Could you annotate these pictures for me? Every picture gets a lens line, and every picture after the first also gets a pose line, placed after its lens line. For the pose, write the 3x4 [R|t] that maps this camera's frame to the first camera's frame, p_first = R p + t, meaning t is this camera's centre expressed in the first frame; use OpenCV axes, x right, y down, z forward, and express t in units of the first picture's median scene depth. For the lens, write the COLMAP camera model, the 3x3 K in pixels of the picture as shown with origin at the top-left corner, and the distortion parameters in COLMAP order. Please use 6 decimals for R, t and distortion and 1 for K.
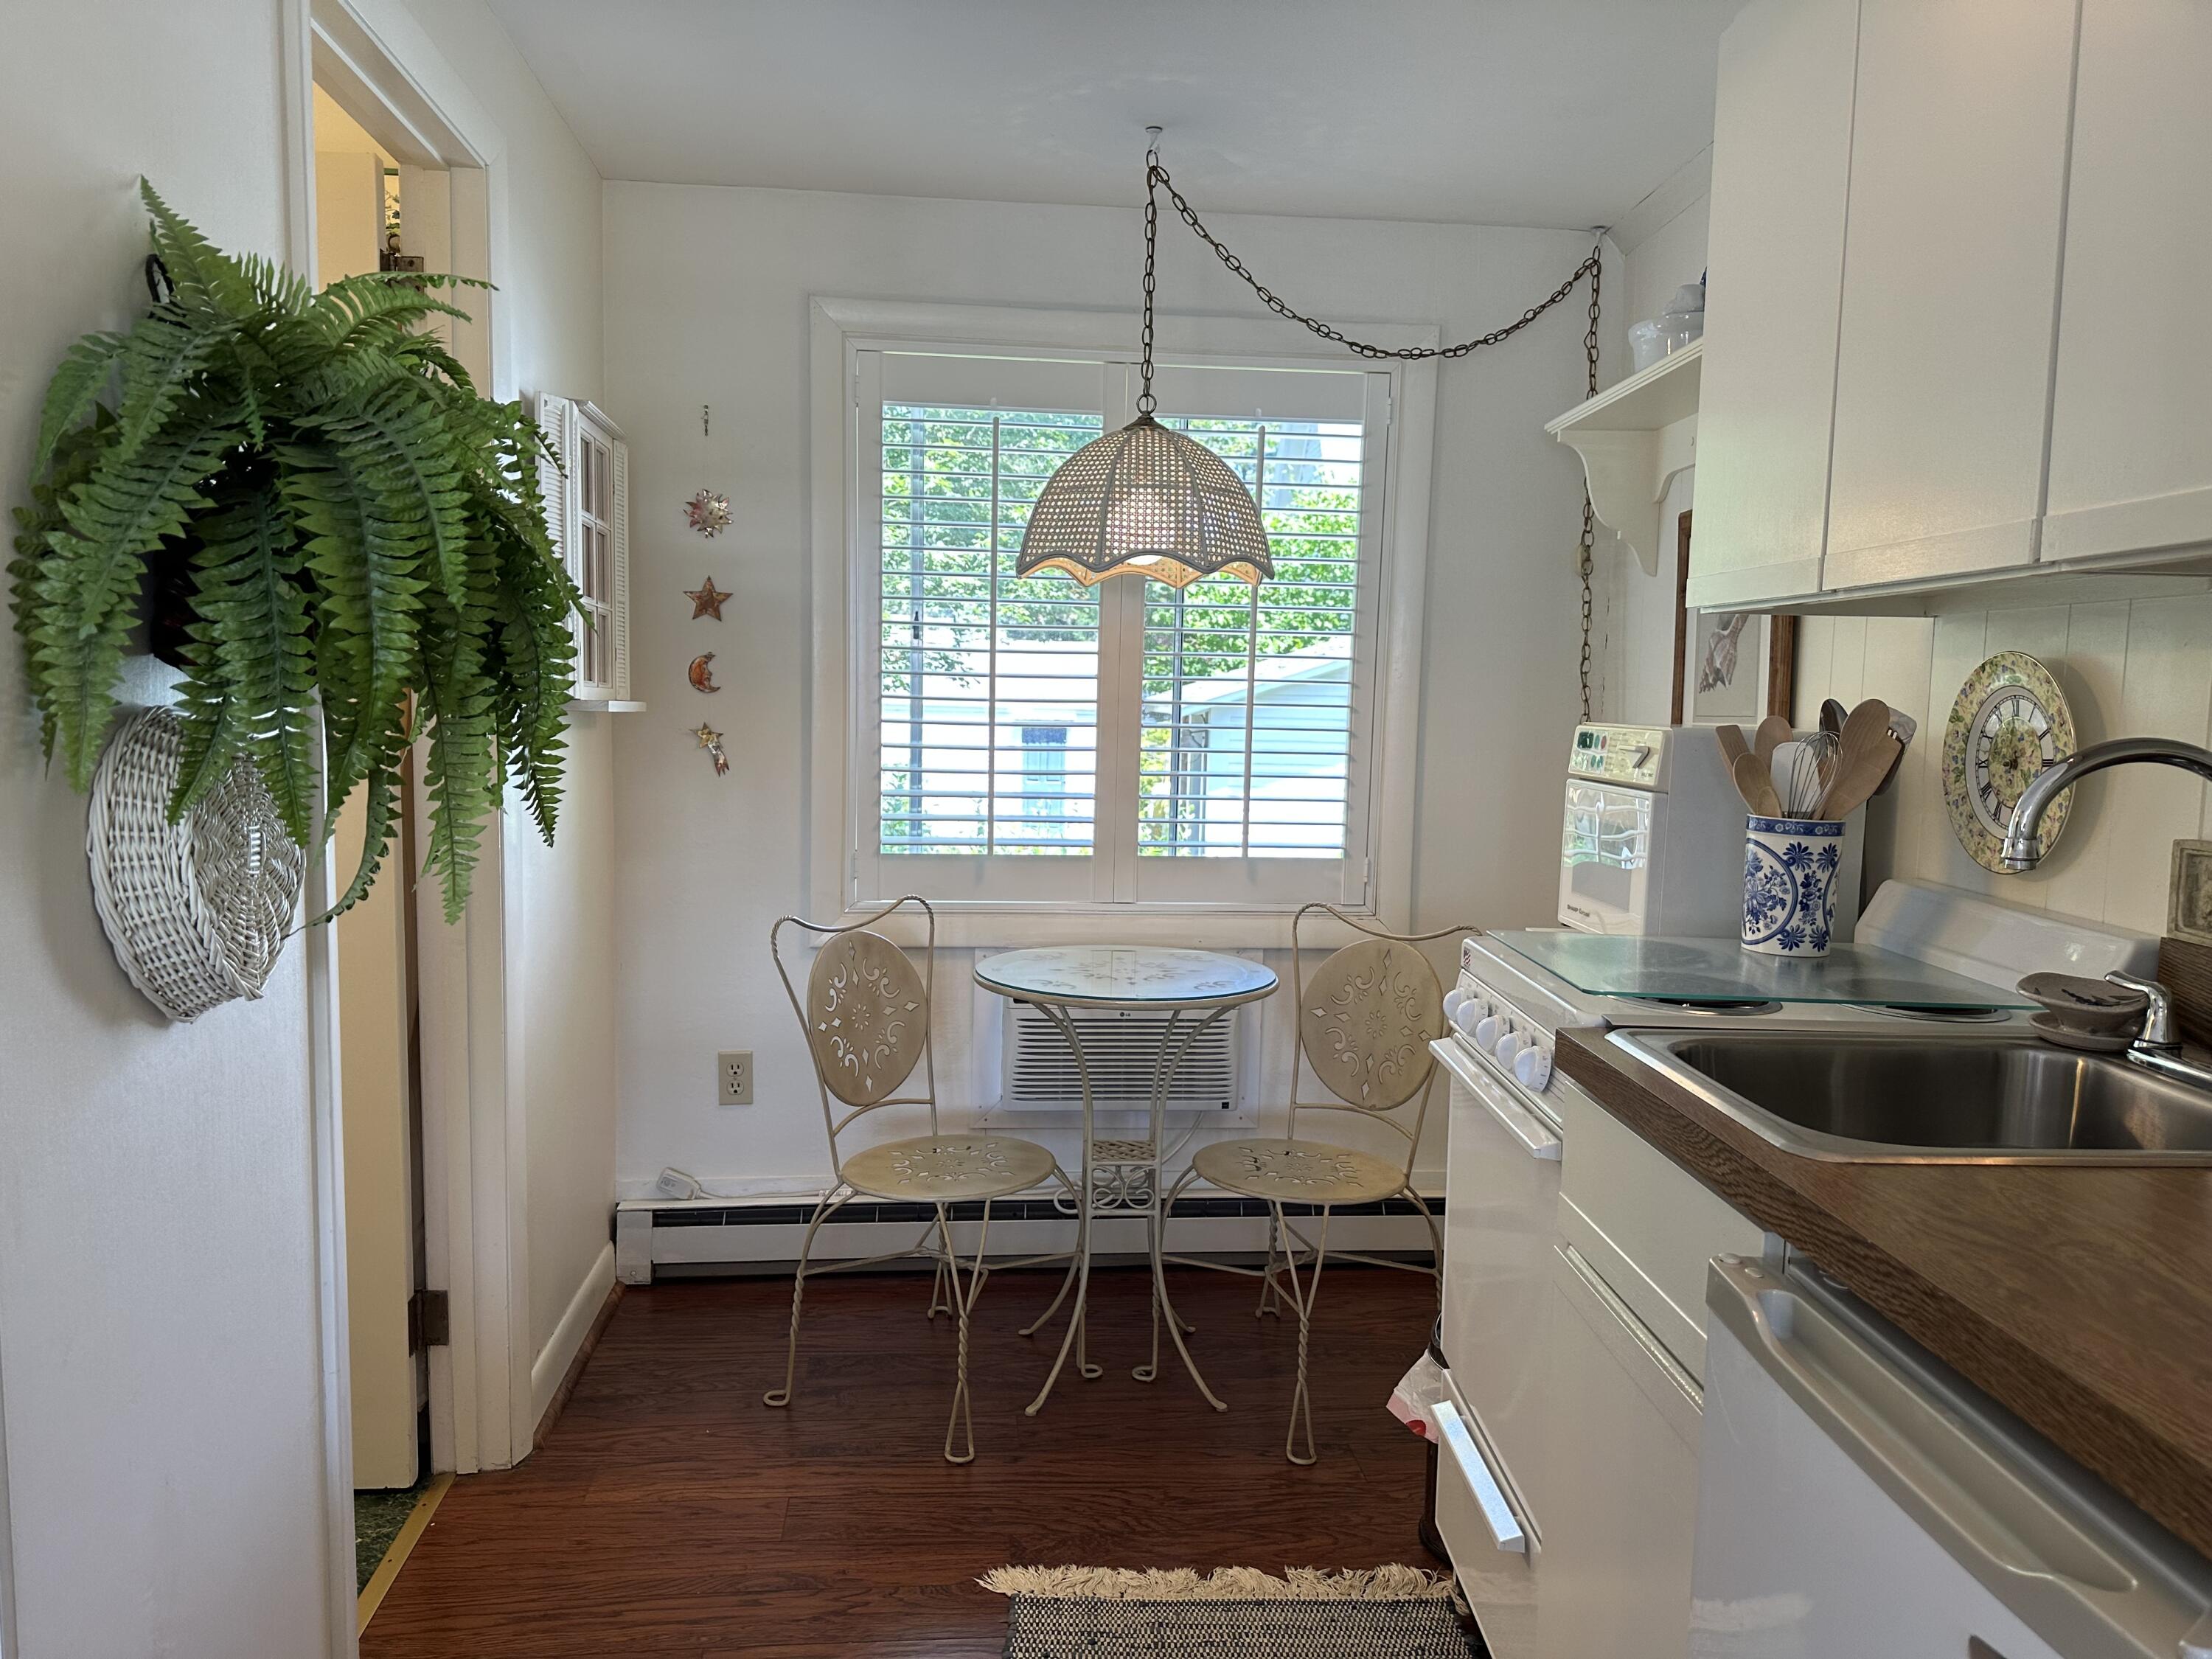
lens RADIAL K [[1570.4, 0, 1112.1], [0, 1570.4, 840.4], [0, 0, 1]] dist [0.069943, -0.067864]
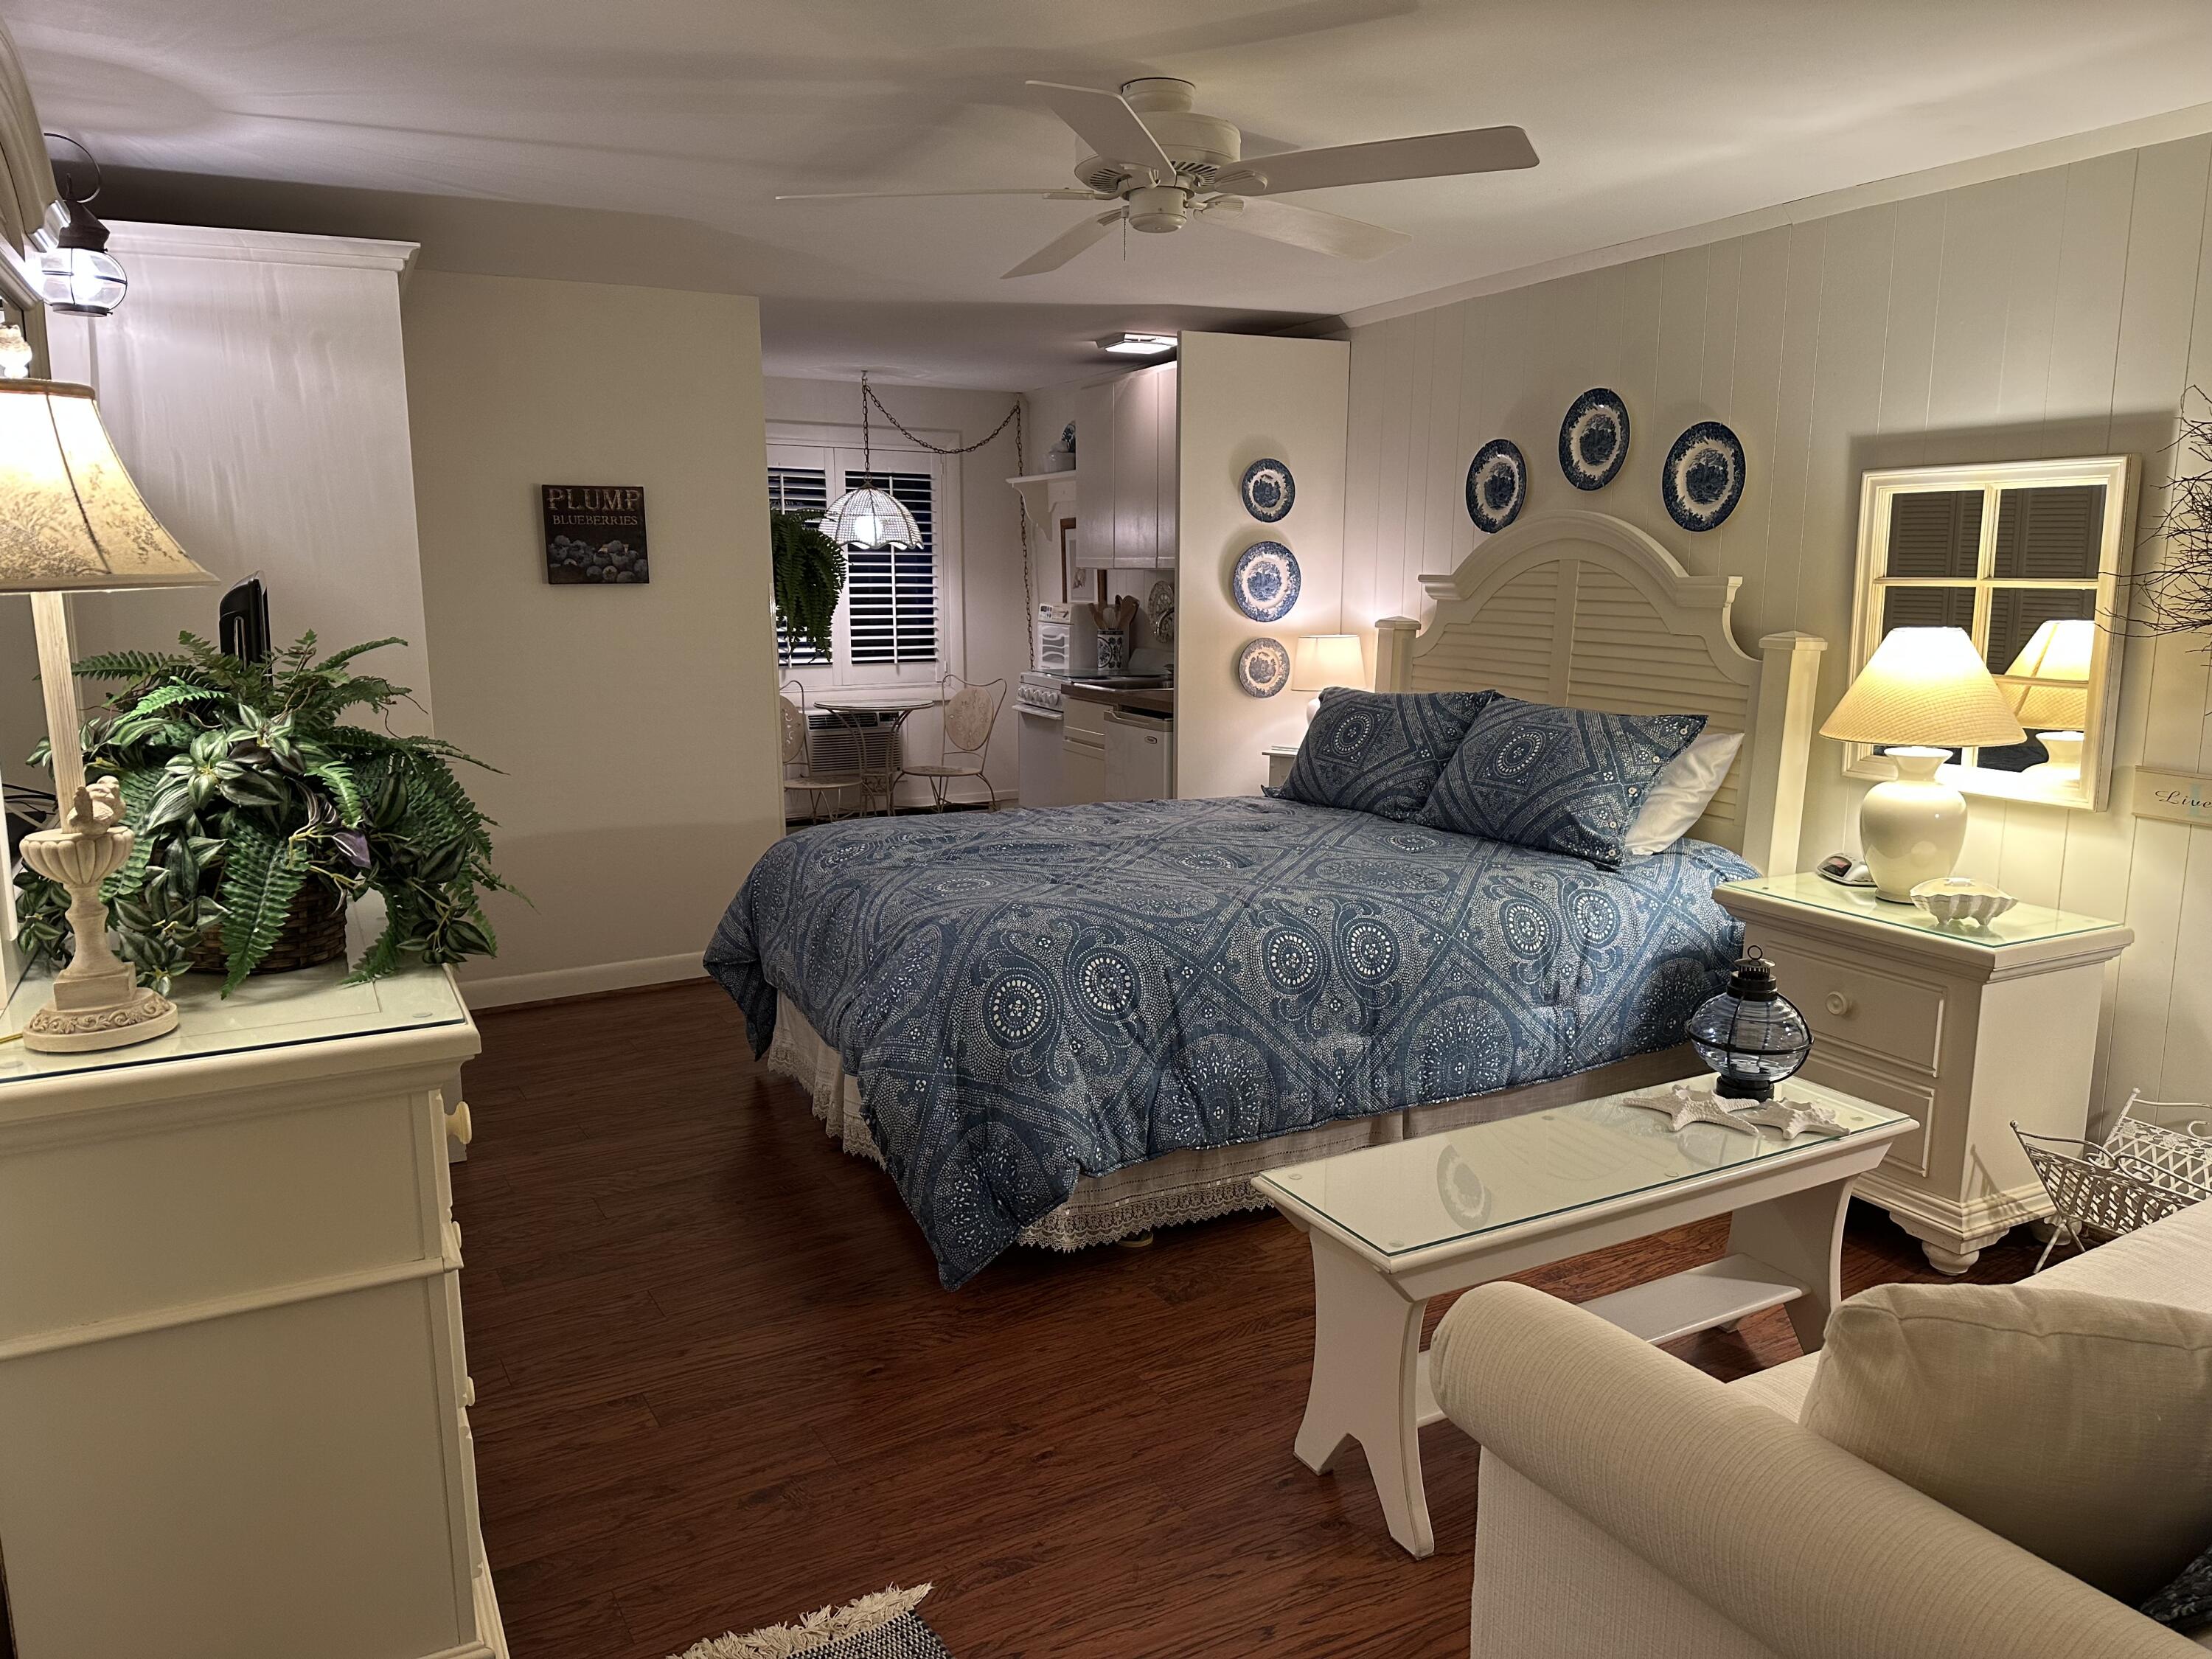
lens RADIAL K [[1552.2, 0, 1106.0], [0, 1552.2, 829.5], [0, 0, 1]] dist [0.152819, -0.268814]
pose [[0.914996, -0.088484, 0.393640, -0.656101], [0.060488, 0.994712, 0.082996, 0.091528], [-0.398902, -0.052130, 0.915510, -1.475209]]
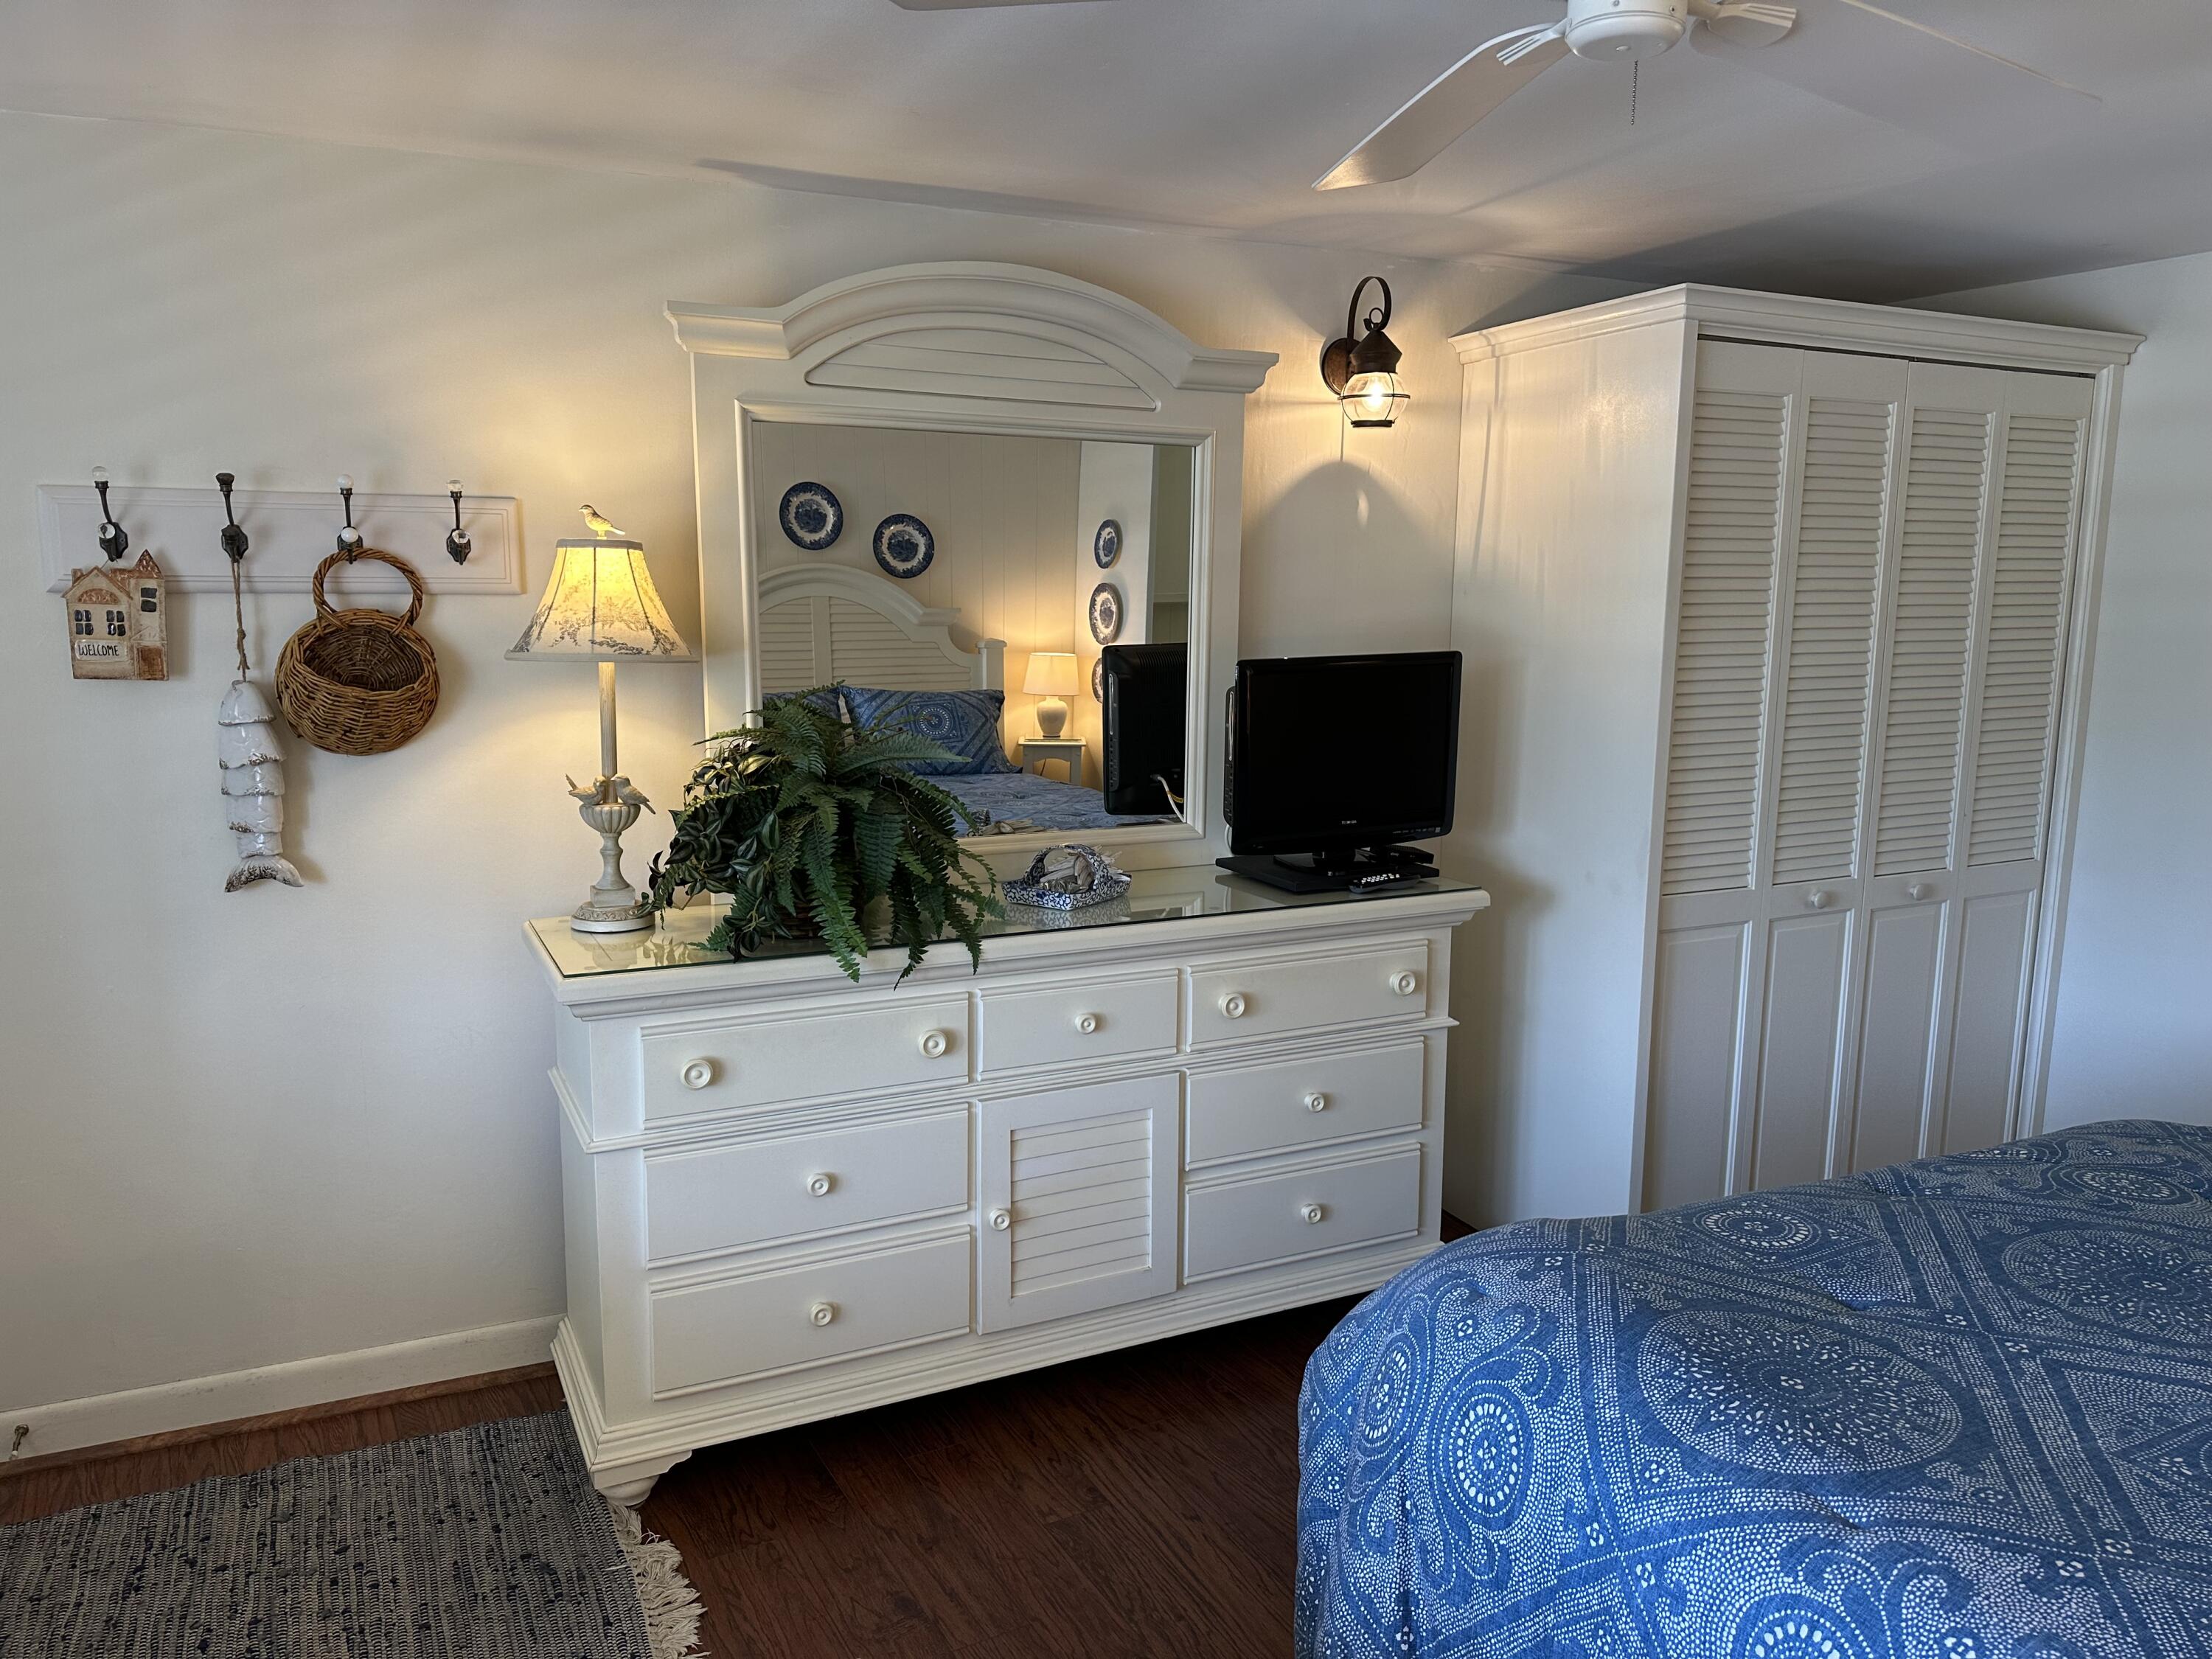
lens RADIAL K [[1599.8, 0, 1068.7], [0, 1599.8, 831.3], [0, 0, 1]] dist [-0.001668, 0.001630]
pose [[0.373811, 0.124942, -0.919051, 0.210213], [-0.093819, 0.990897, 0.096549, 0.011355], [0.922748, 0.050134, 0.382130, -0.904988]]
